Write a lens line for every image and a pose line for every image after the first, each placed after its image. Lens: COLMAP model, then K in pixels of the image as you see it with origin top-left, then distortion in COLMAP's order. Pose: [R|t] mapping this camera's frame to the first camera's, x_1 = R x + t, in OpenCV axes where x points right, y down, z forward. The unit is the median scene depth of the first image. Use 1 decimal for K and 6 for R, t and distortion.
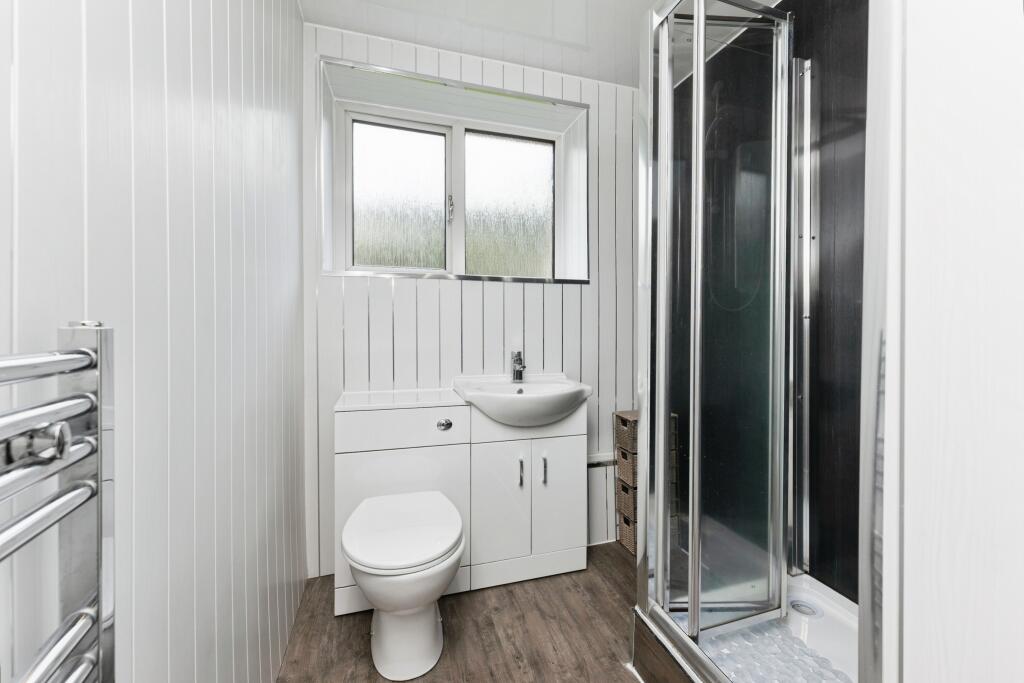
lens RADIAL K [[410.4, 0, 515.2], [0, 410.4, 337.9], [0, 0, 1]] dist [0.001686, 0.000023]
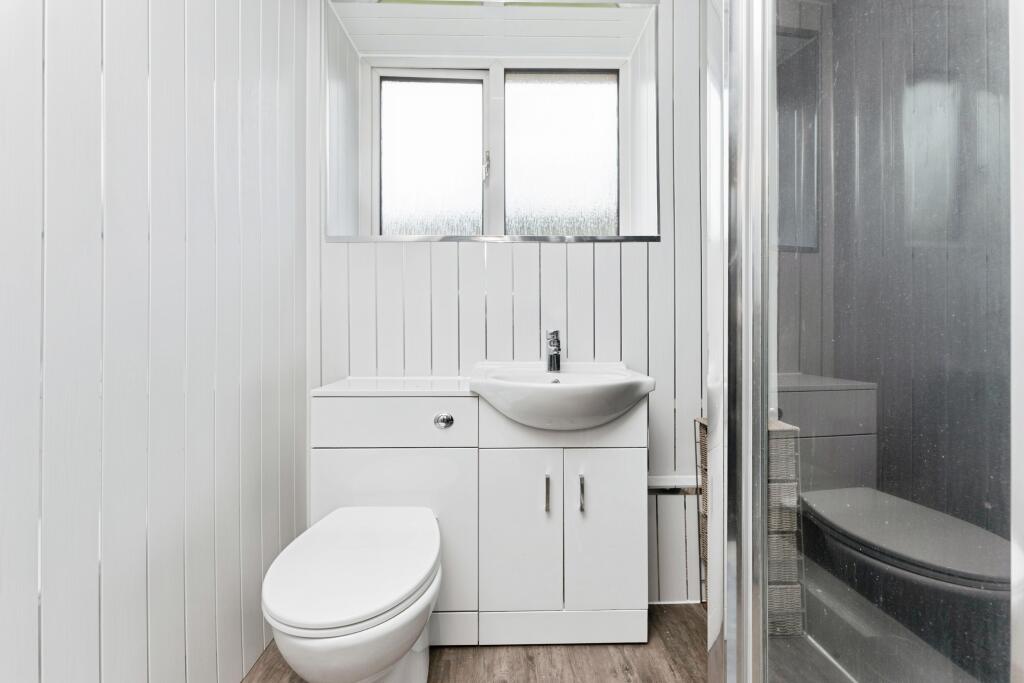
lens RADIAL K [[396.4, 0, 512.0], [0, 396.4, 341.5], [0, 0, 1]] dist [-0.002247, -0.000037]
pose [[0.963921, 0.001140, -0.266187, 0.127689], [-0.005489, 0.999863, -0.015596, 0.066490], [0.266132, 0.016494, 0.963795, 0.283460]]
